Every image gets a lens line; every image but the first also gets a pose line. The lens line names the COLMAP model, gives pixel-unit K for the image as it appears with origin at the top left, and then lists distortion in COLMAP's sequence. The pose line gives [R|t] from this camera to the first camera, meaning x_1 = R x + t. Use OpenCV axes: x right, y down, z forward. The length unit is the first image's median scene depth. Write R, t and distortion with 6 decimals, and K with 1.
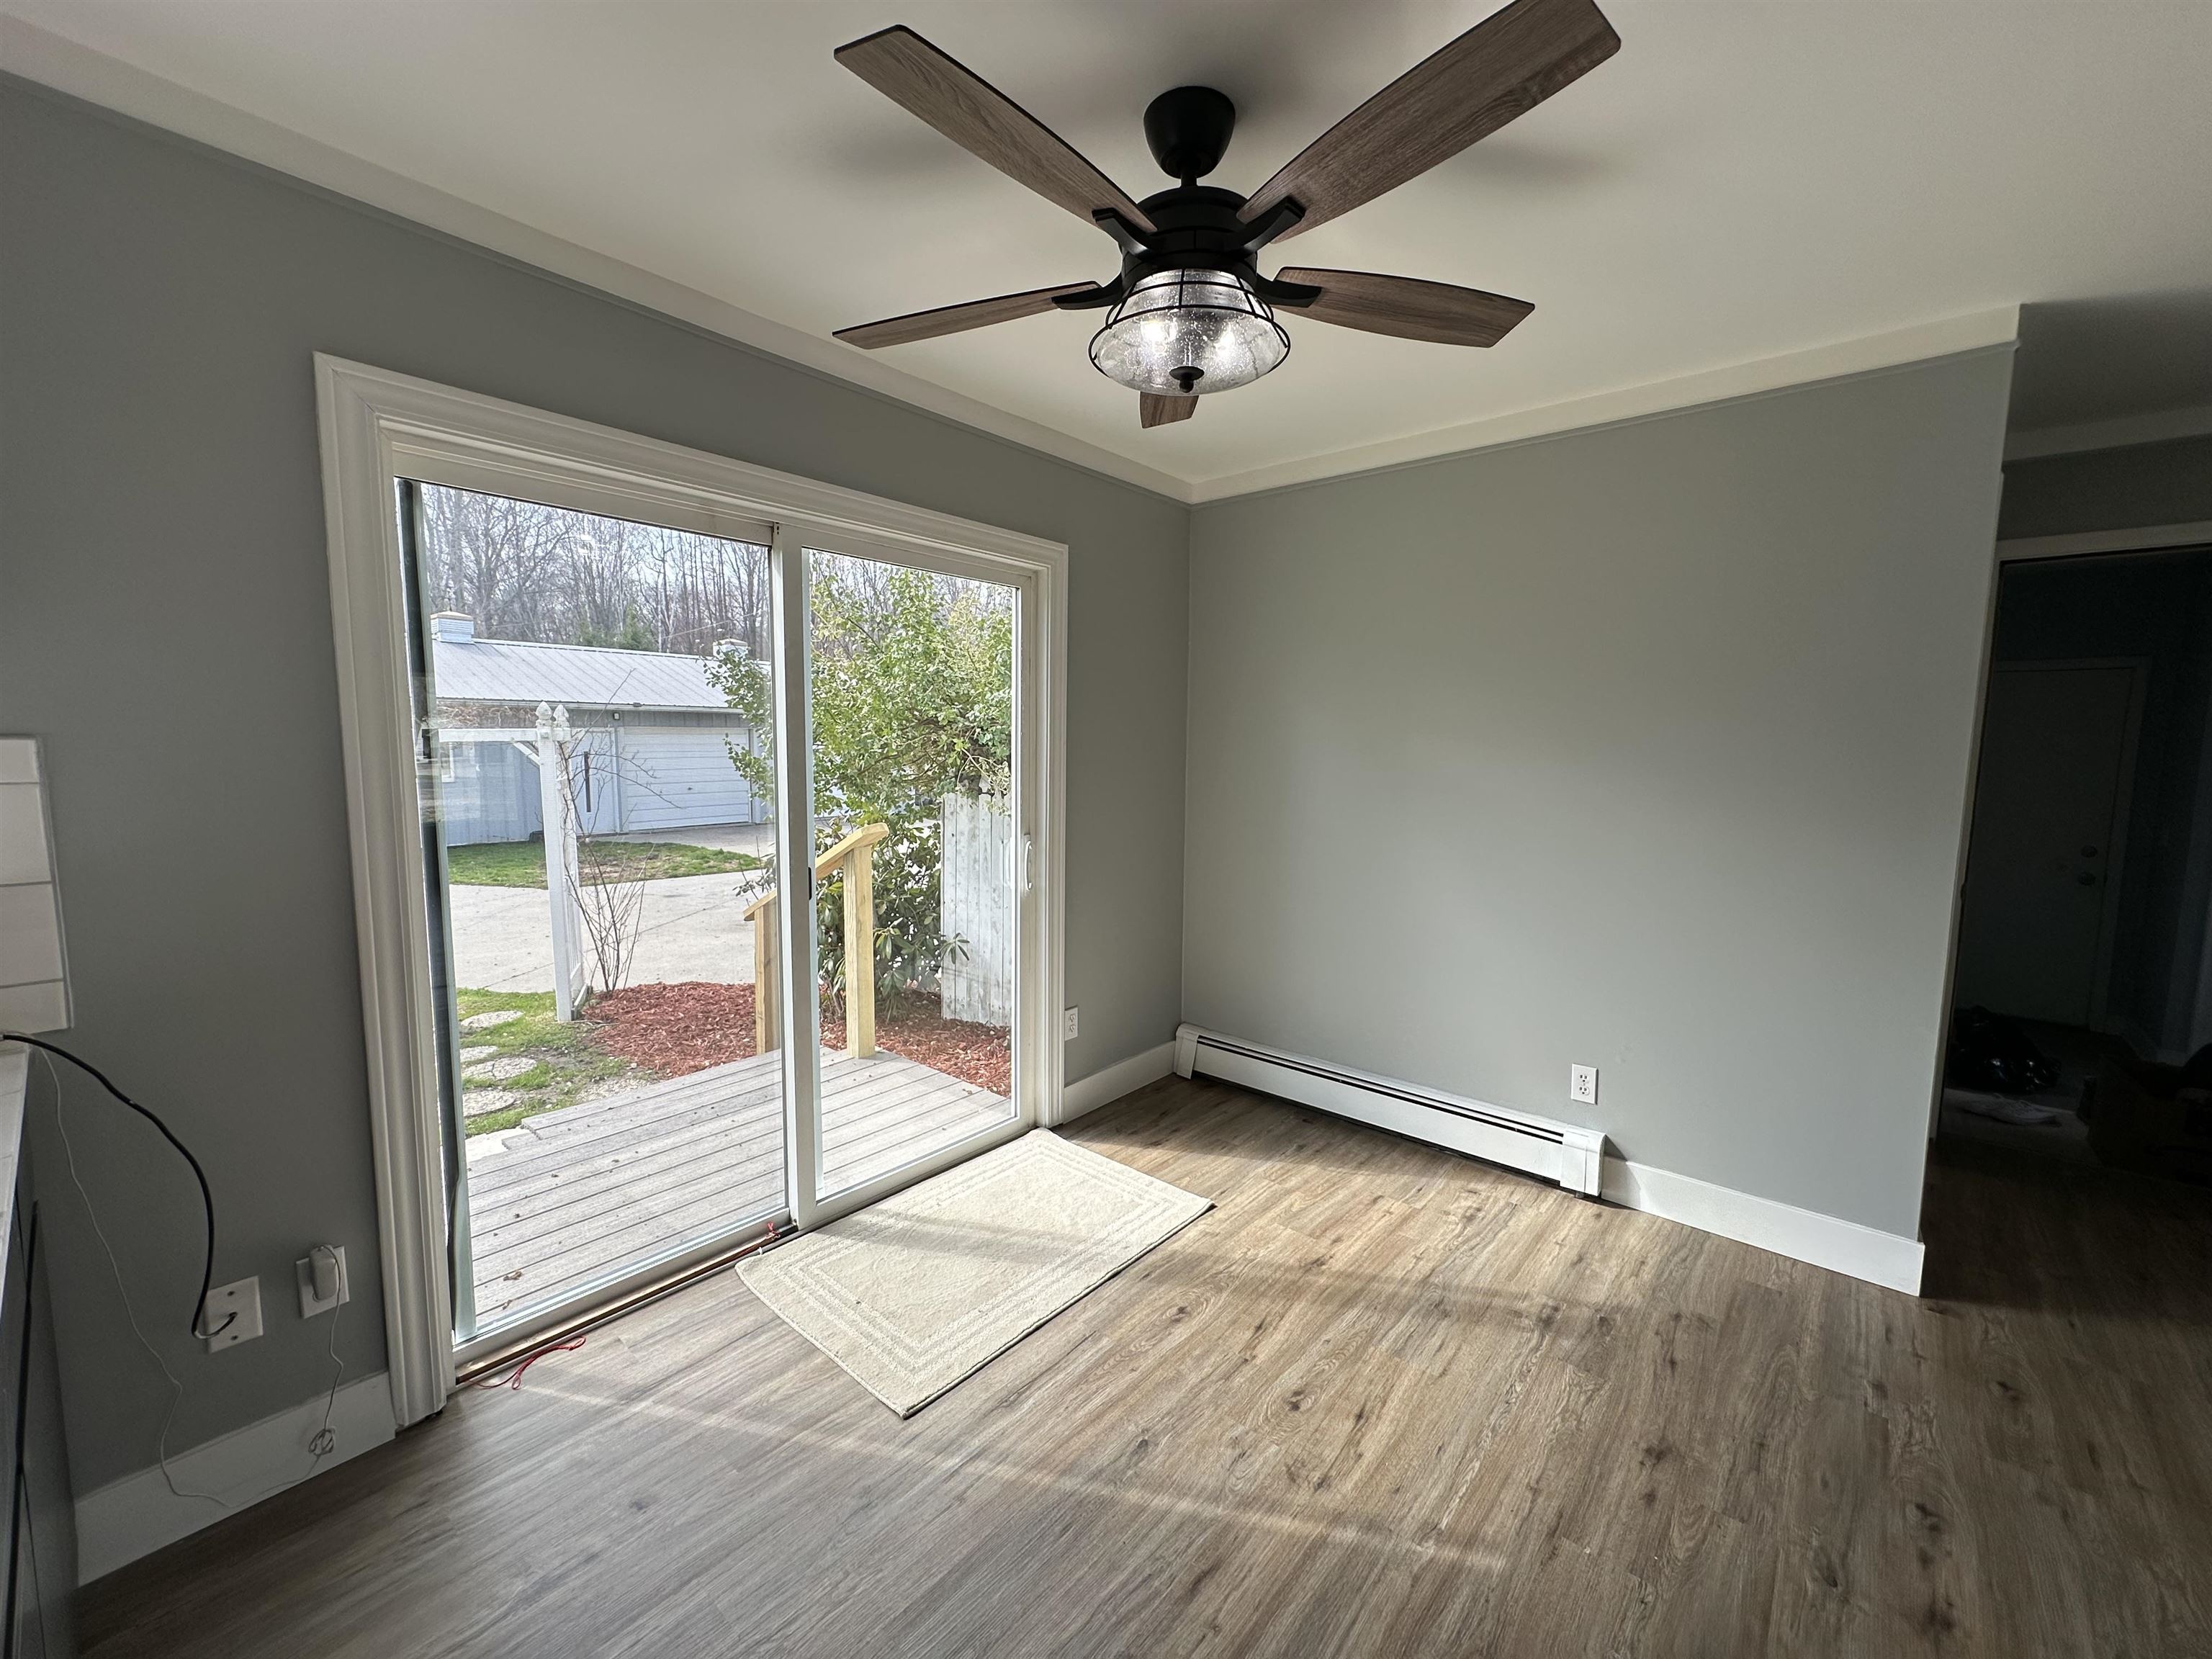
lens RADIAL K [[885.5, 0, 1100.8], [0, 885.5, 829.5], [0, 0, 1]] dist [-0.001240, -0.000441]
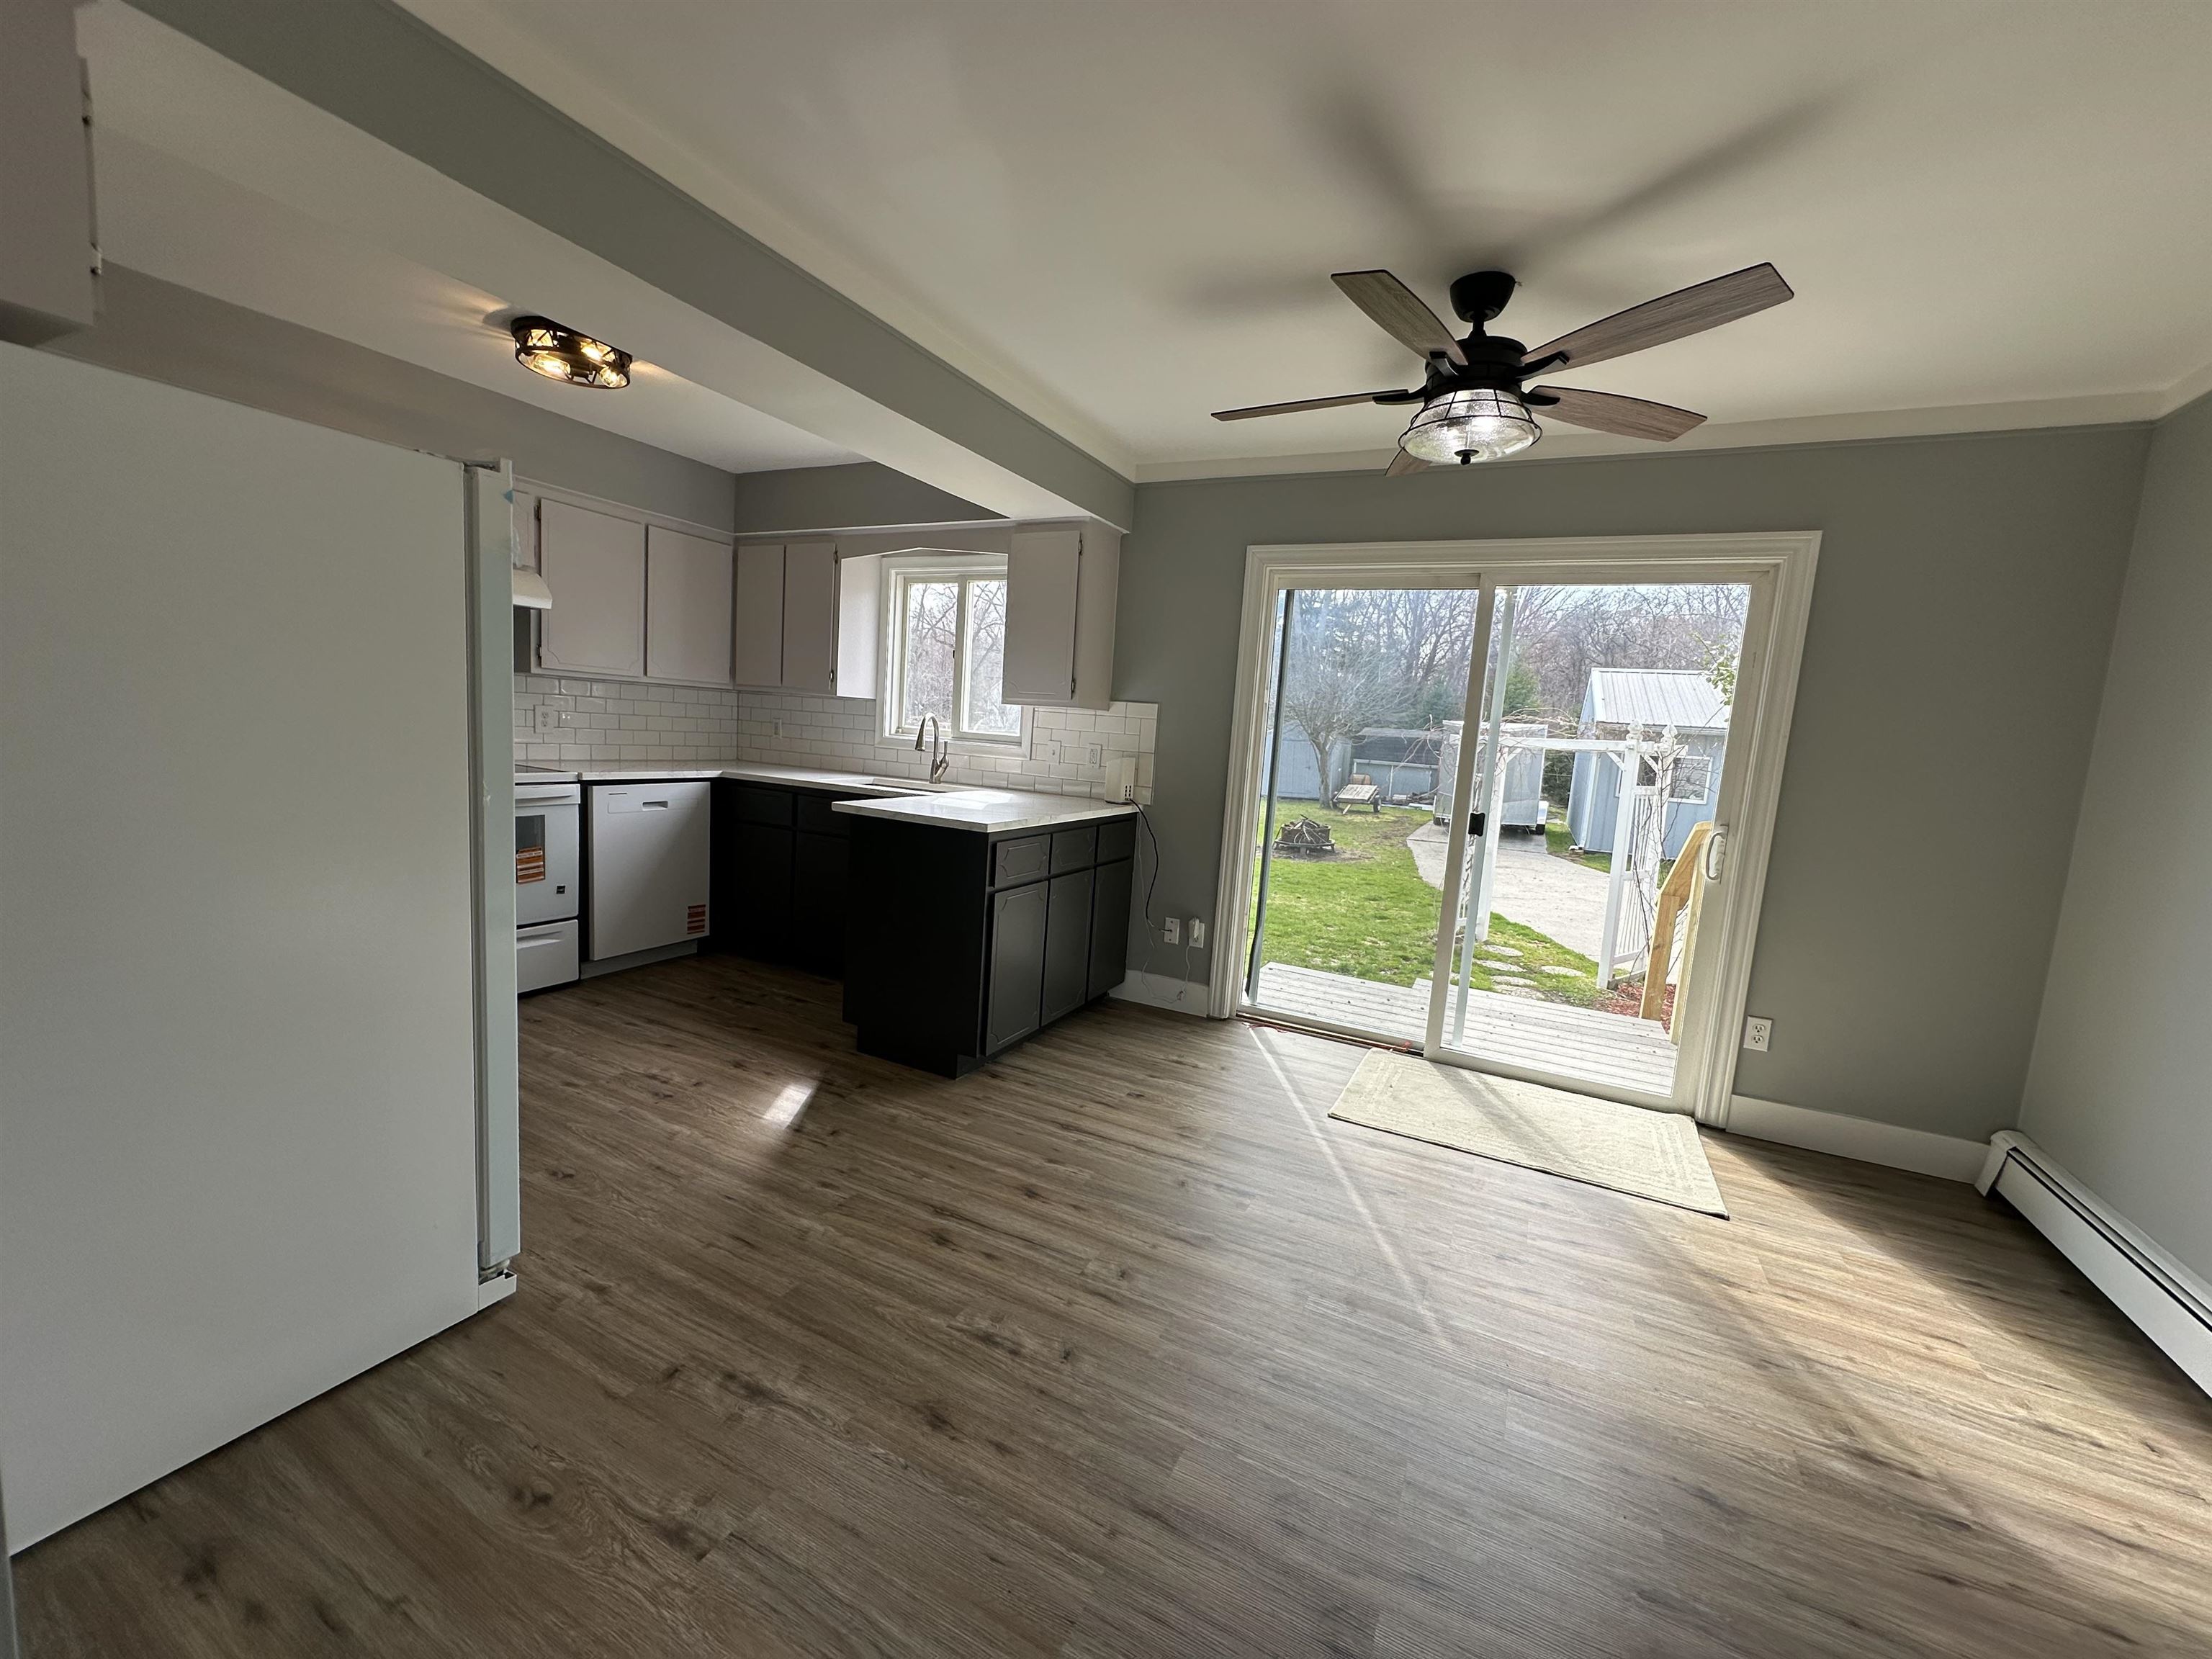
lens RADIAL K [[885.5, 0, 1098.2], [0, 885.5, 832.6], [0, 0, 1]] dist [-0.001240, -0.000441]
pose [[0.235942, 0.123251, -0.963919, 0.898741], [-0.163033, 0.982885, 0.085770, 0.053384], [0.957993, 0.136914, 0.251998, 0.070873]]
